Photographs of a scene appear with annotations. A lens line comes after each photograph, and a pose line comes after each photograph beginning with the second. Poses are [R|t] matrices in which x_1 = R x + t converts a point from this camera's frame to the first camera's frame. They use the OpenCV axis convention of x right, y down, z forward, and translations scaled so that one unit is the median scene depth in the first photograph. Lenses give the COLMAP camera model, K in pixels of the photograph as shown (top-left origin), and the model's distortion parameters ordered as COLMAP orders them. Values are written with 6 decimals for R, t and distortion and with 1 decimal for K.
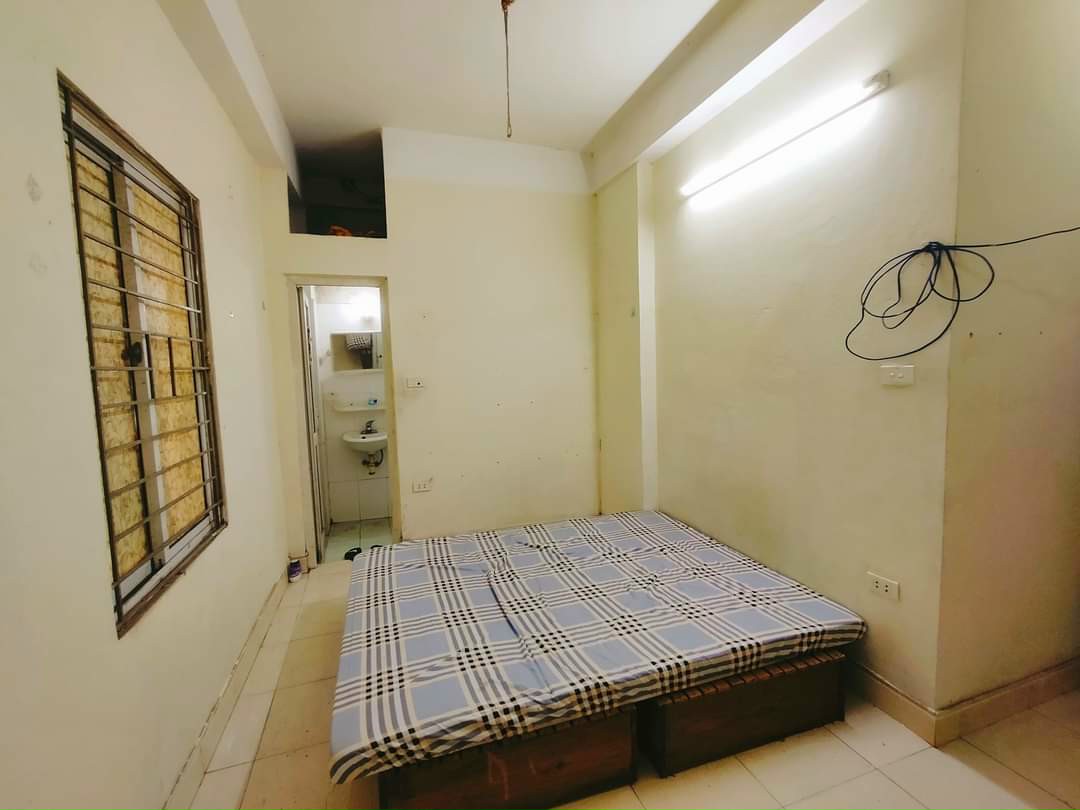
lens RADIAL K [[483.1, 0, 534.9], [0, 483.1, 405.7], [0, 0, 1]] dist [0.003583, -0.000073]
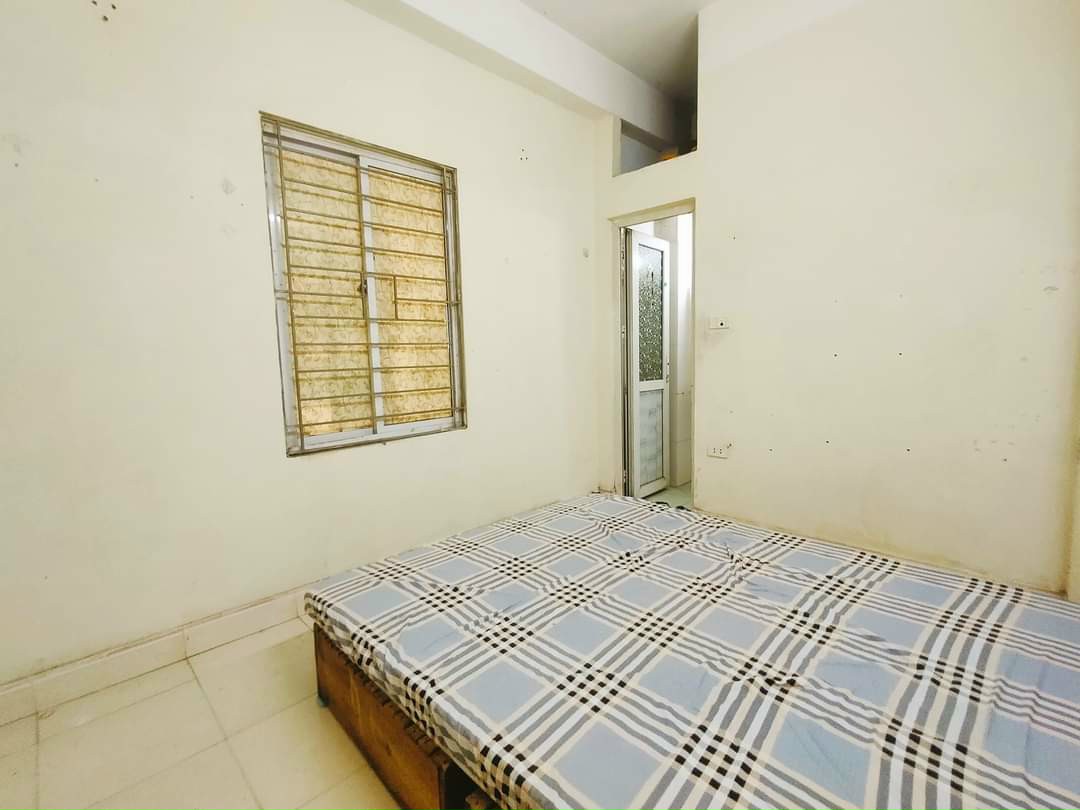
lens RADIAL K [[483.1, 0, 533.8], [0, 483.1, 403.1], [0, 0, 1]] dist [0.003583, -0.000073]
pose [[0.456472, 0.117439, -0.881953, 0.521606], [-0.068919, 0.992939, 0.096547, 0.044322], [0.887065, 0.016712, 0.461343, 0.532593]]
